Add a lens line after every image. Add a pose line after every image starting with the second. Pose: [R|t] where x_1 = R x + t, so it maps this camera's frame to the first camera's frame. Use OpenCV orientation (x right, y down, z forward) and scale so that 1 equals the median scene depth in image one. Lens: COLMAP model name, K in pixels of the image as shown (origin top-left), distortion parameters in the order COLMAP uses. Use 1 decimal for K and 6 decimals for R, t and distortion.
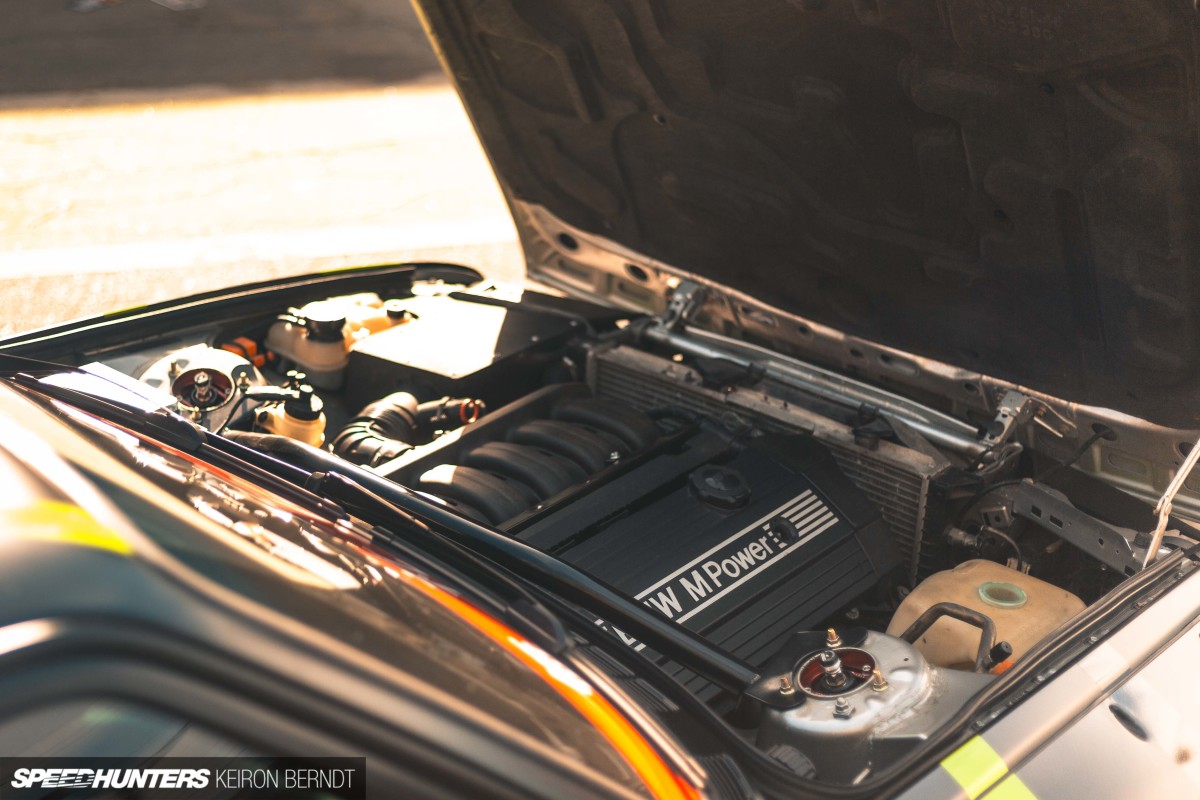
lens RADIAL K [[1779.5, 0, 599.7], [0, 1779.5, 399.6], [0, 0, 1]] dist [-0.044804, 0.000000]
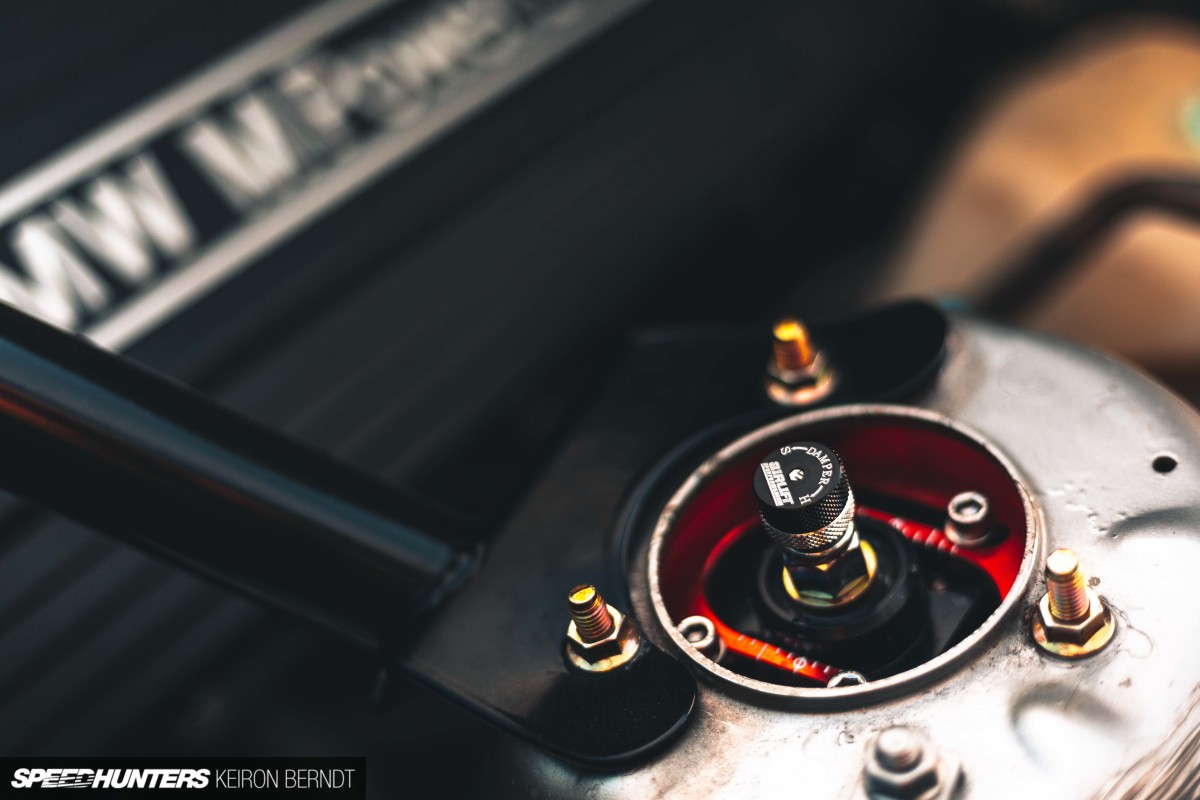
lens RADIAL K [[1779.5, 0, 599.5], [0, 1779.5, 399.9], [0, 0, 1]] dist [-0.044804, 0.000000]
pose [[0.990073, -0.069515, 0.122157, 0.079631], [0.036395, 0.966283, 0.254896, 0.081090], [-0.135757, -0.247920, 0.959221, 0.788730]]
